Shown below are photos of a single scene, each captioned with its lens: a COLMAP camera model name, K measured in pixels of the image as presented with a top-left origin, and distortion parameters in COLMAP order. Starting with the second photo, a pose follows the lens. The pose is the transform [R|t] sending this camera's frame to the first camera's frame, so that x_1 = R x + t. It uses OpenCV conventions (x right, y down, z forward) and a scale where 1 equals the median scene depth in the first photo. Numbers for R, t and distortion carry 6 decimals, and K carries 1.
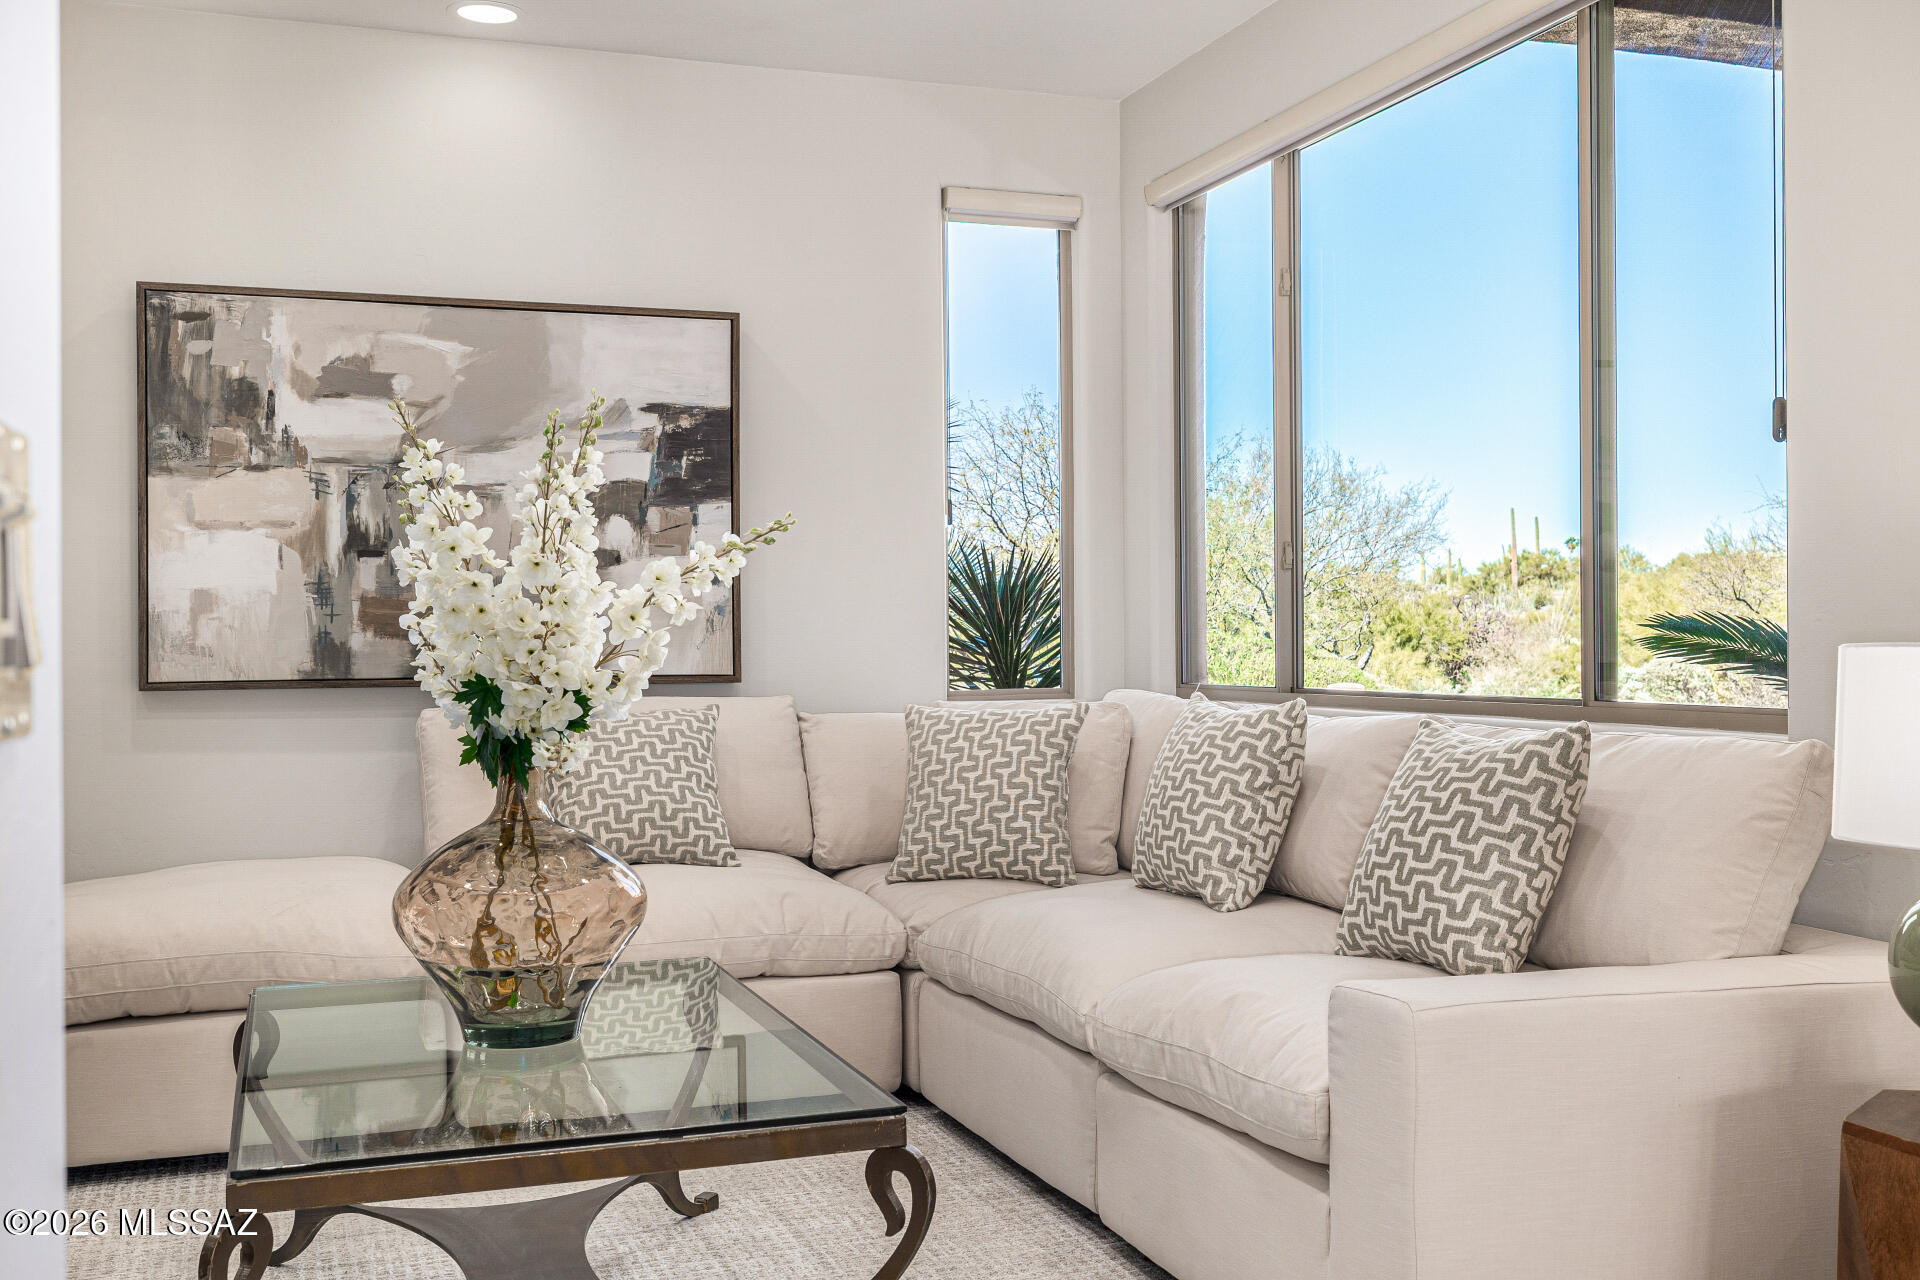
lens RADIAL K [[1869.5, 0, 958.1], [0, 1869.5, 639.6], [0, 0, 1]] dist [-0.016067, 0.000000]
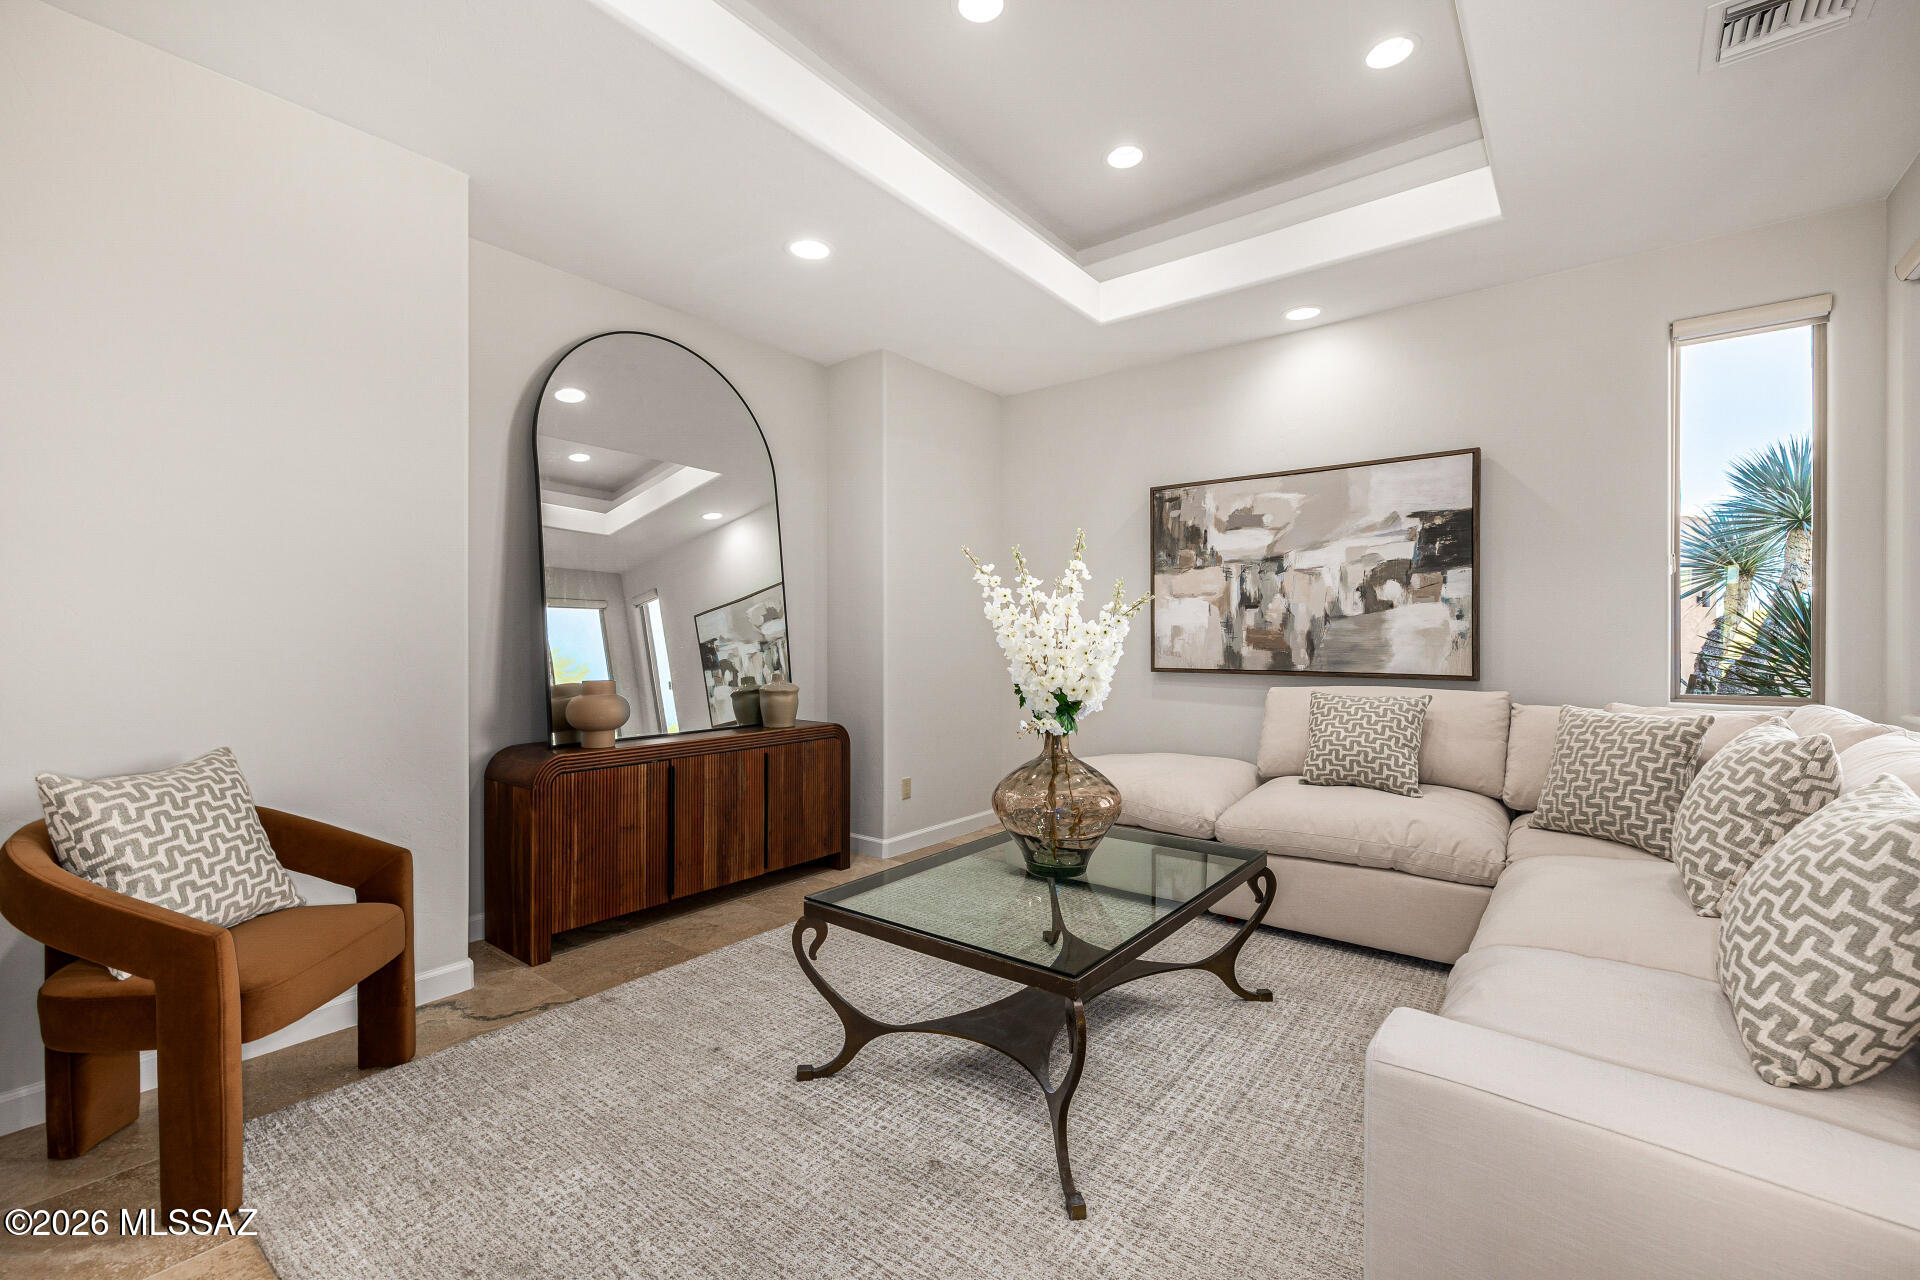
lens RADIAL K [[811.9, 0, 956.4], [0, 811.9, 639.3], [0, 0, 1]] dist [0.001985, -0.000047]
pose [[0.524821, 0.009912, -0.851155, 0.263981], [-0.002692, 0.999947, 0.009984, -0.020292], [0.851208, -0.002948, 0.524819, 0.294160]]
